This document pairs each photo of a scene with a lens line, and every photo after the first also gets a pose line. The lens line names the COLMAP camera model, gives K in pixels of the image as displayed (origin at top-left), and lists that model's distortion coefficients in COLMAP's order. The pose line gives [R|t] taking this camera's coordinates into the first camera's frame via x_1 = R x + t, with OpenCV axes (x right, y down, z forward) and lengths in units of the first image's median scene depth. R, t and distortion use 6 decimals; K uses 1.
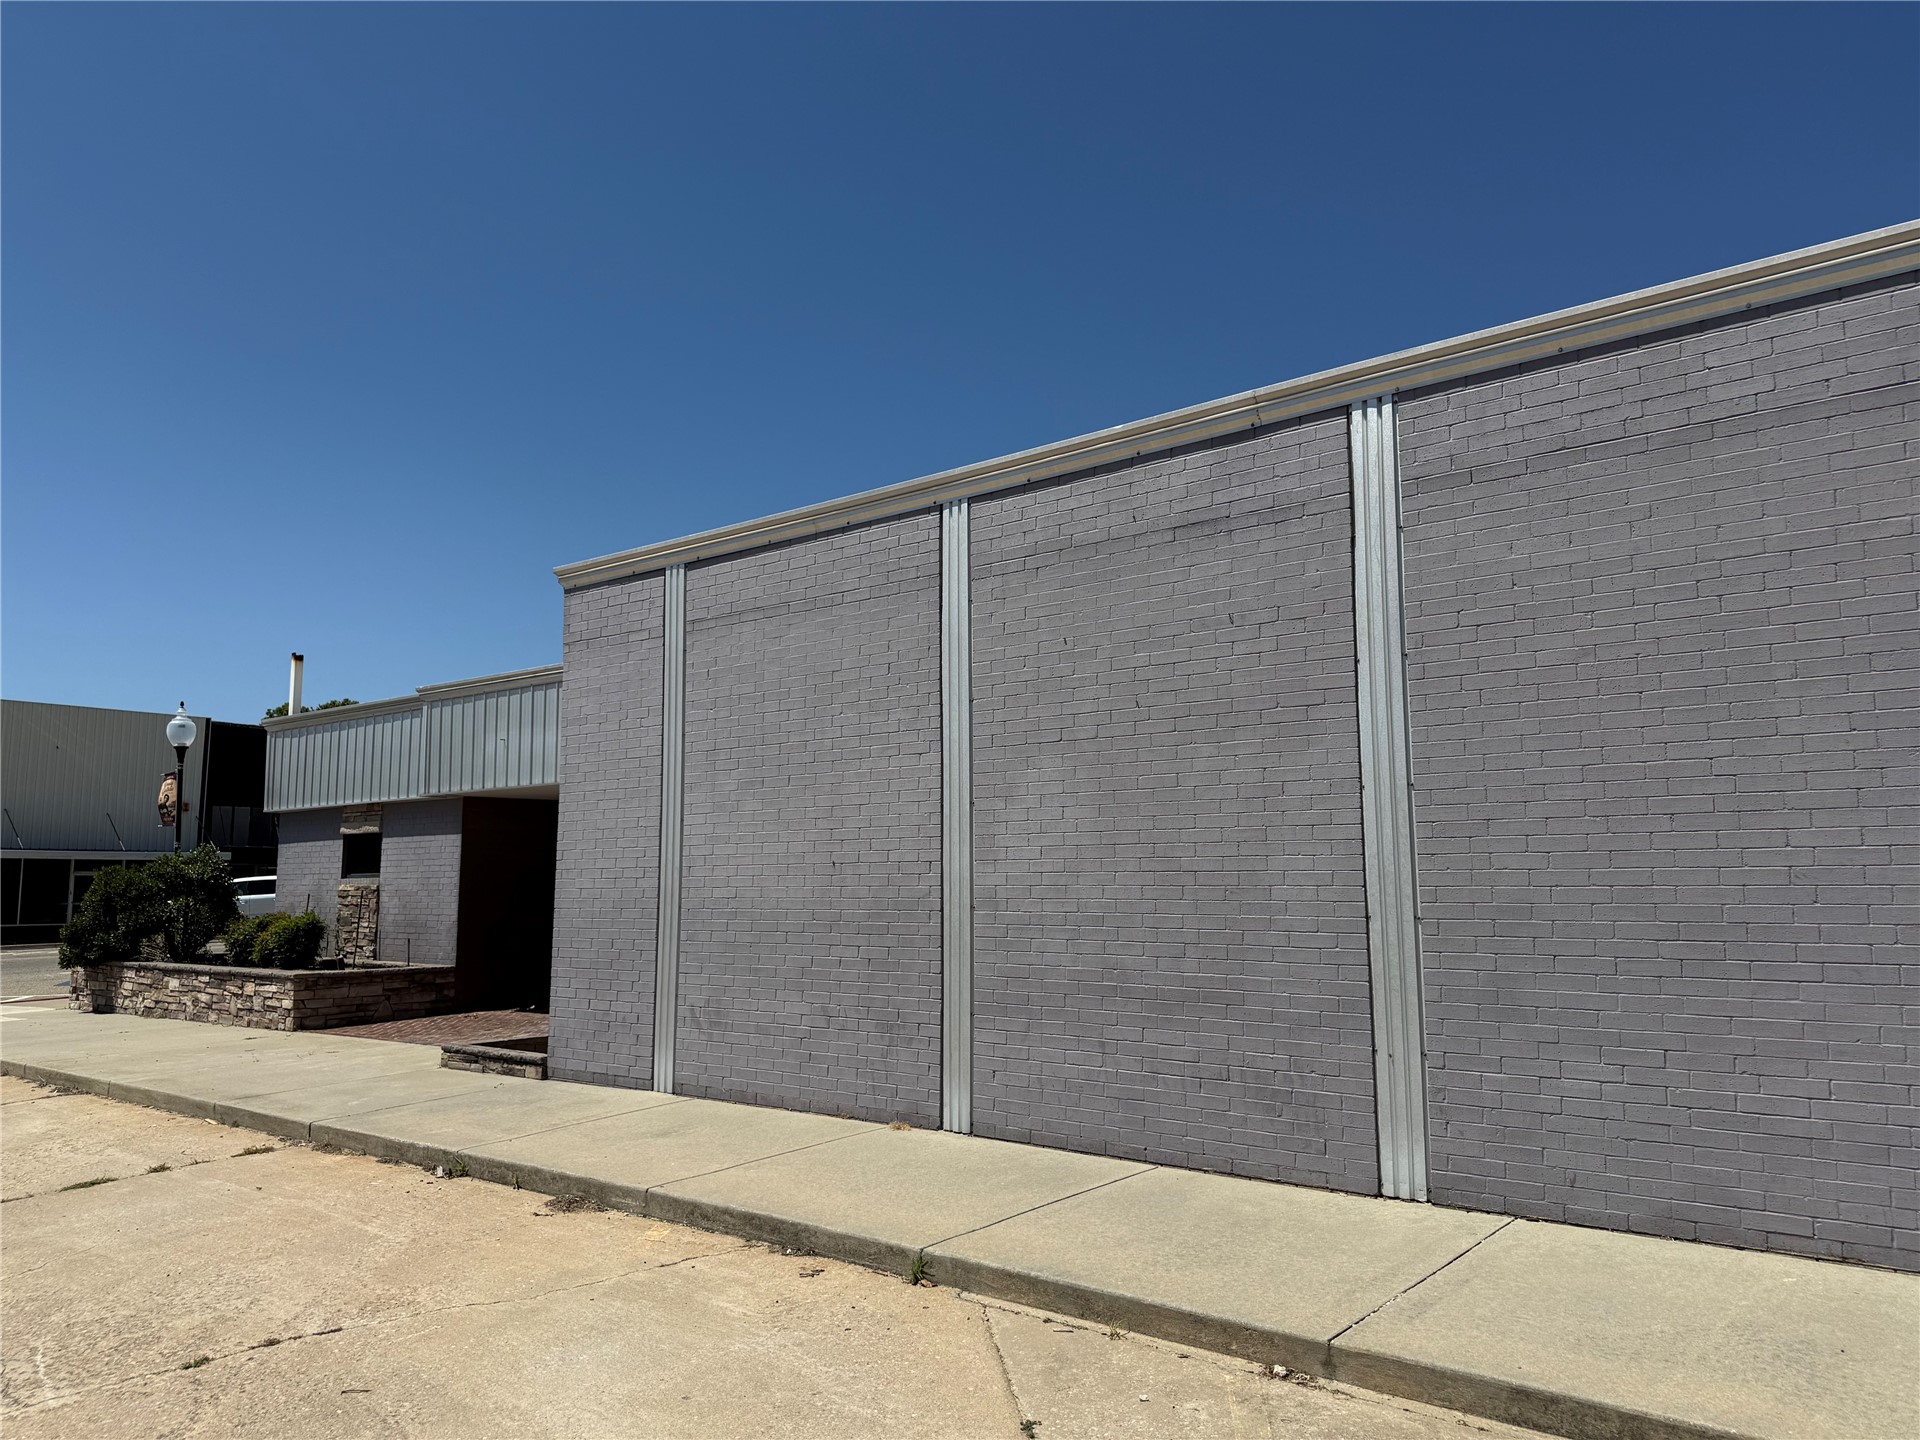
lens RADIAL K [[1357.5, 0, 882.2], [0, 1357.5, 694.9], [0, 0, 1]] dist [0.050023, -0.054878]
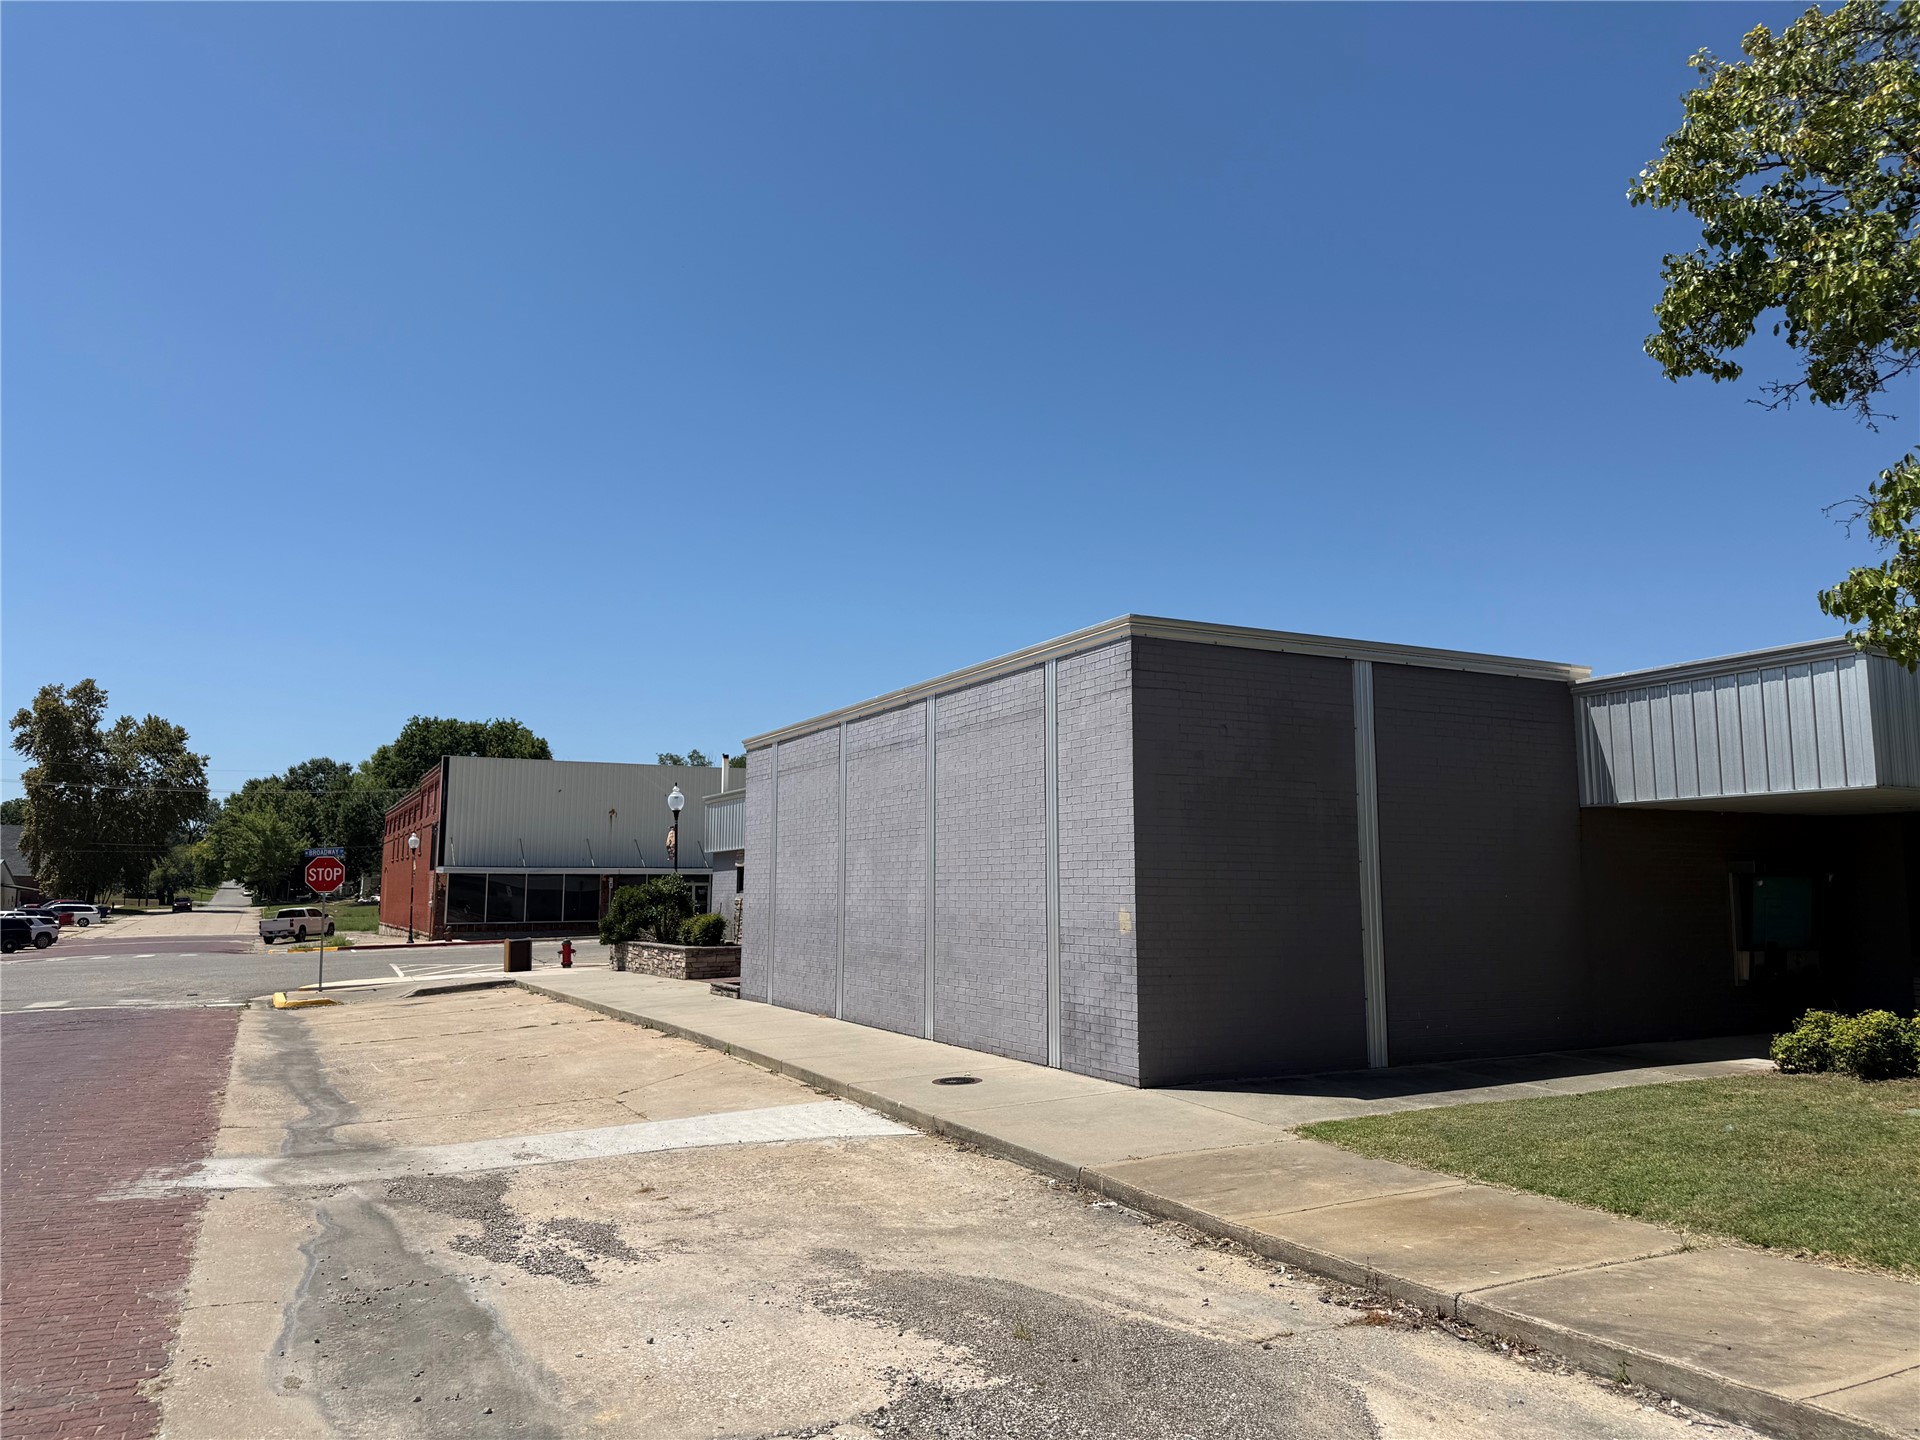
lens RADIAL K [[1357.5, 0, 963.0], [0, 1357.5, 723.3], [0, 0, 1]] dist [0.050023, -0.054878]
pose [[0.923471, -0.024210, -0.382904, 0.523765], [0.025413, 0.999675, -0.001917, -0.067410], [0.382826, -0.007961, 0.923786, -0.440745]]
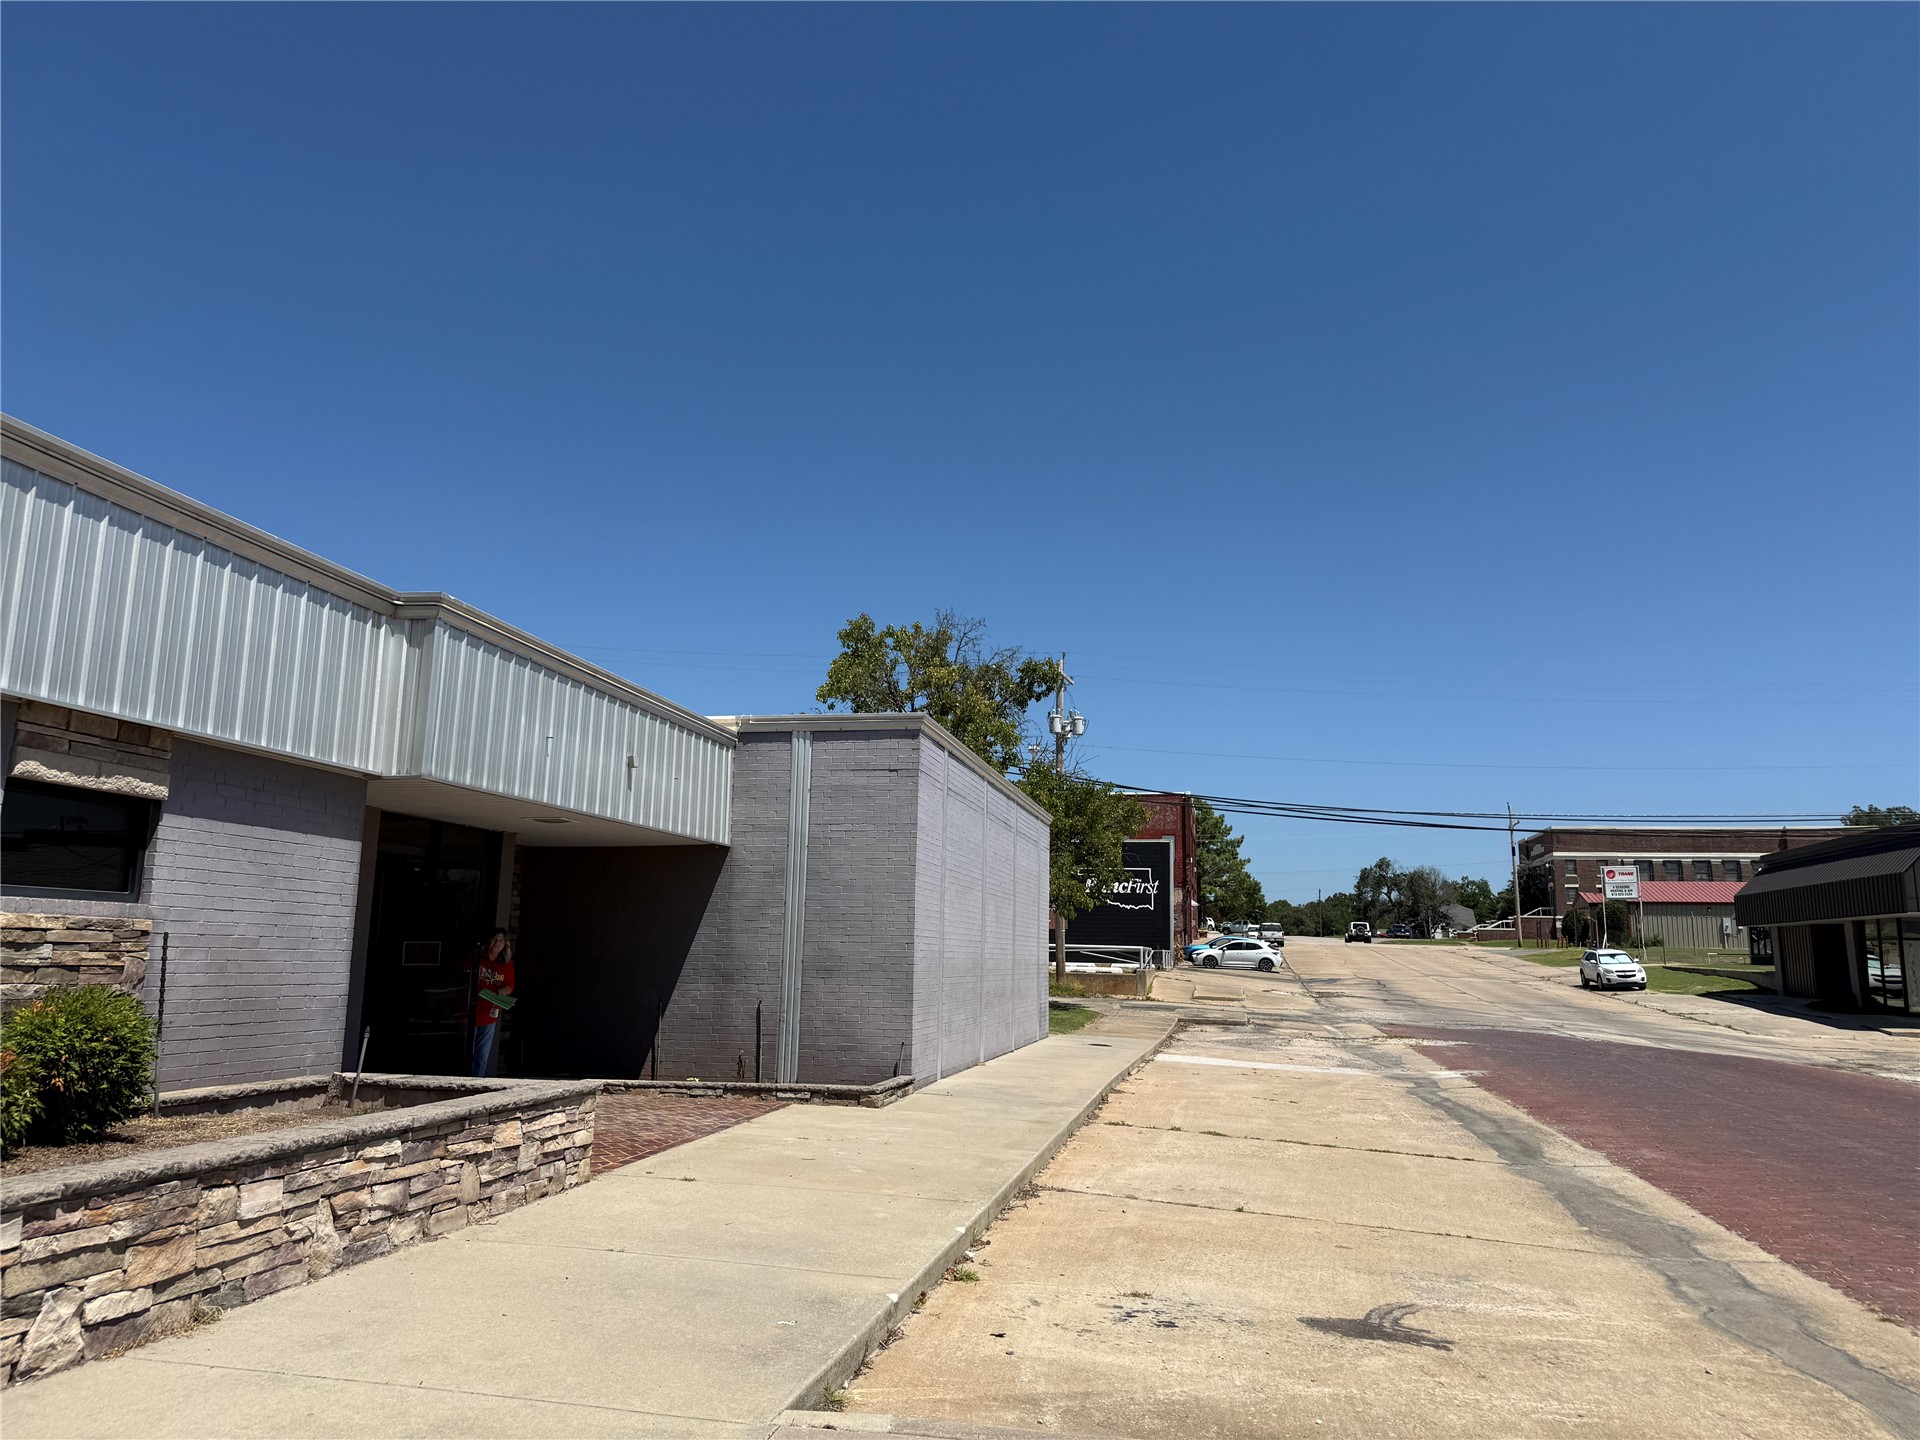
lens RADIAL K [[1357.5, 0, 961.8], [0, 1357.5, 725.4], [0, 0, 1]] dist [0.050023, -0.054878]
pose [[-0.501240, 0.140688, 0.853795, -0.945405], [-0.139178, 0.960740, -0.240018, 0.159495], [-0.854042, -0.239136, -0.461980, 1.070211]]
